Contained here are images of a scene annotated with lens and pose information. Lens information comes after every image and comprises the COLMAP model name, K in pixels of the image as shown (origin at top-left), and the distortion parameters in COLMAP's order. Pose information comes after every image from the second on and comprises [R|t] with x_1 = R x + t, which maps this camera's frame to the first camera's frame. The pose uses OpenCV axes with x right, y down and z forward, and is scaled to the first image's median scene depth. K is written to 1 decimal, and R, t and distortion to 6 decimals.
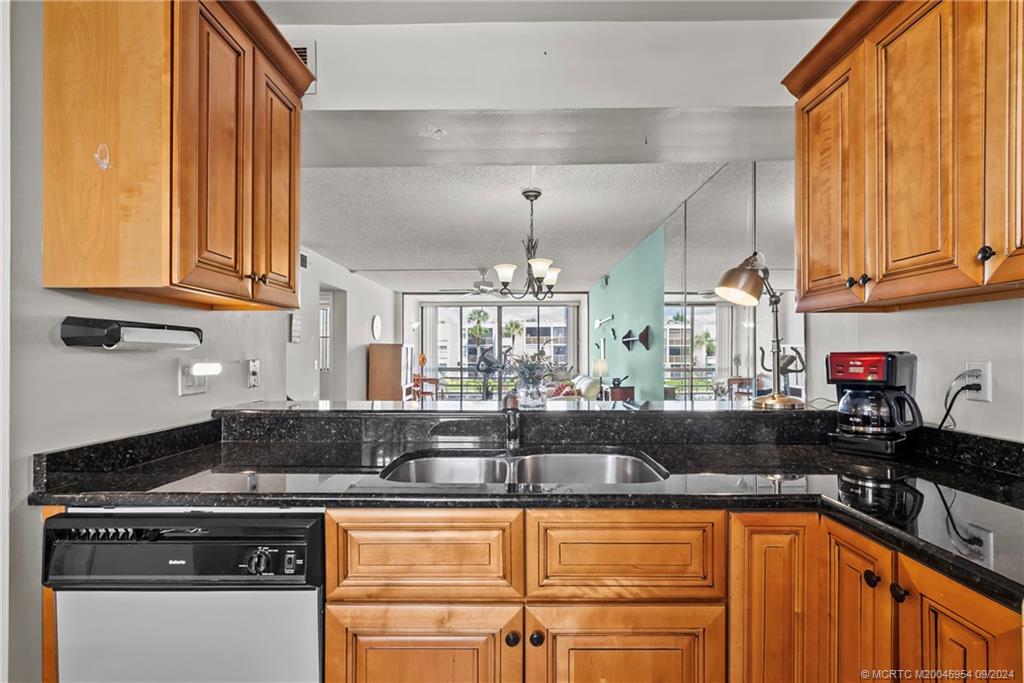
lens RADIAL K [[466.5, 0, 515.7], [0, 466.5, 348.4], [0, 0, 1]] dist [-0.000920, -0.000116]
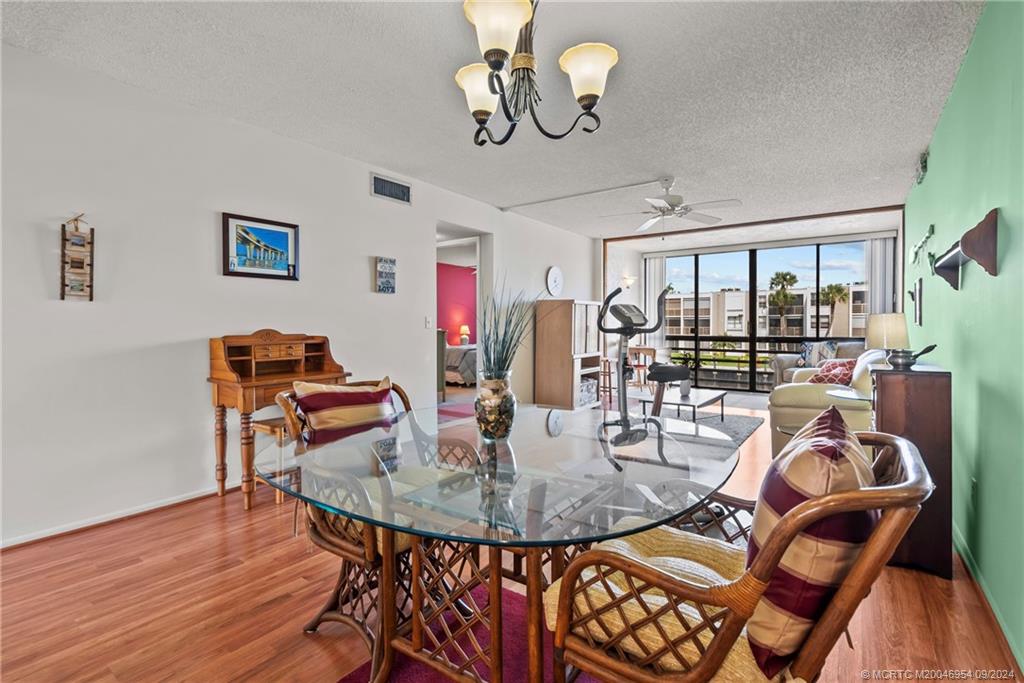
lens RADIAL K [[472.7, 0, 514.8], [0, 472.7, 321.2], [0, 0, 1]] dist [-0.001180, -0.000026]
pose [[0.817608, -0.000679, -0.575774, 0.552582], [0.001076, 0.999999, 0.000349, 0.116630], [0.575774, -0.000905, 0.817608, 1.400241]]
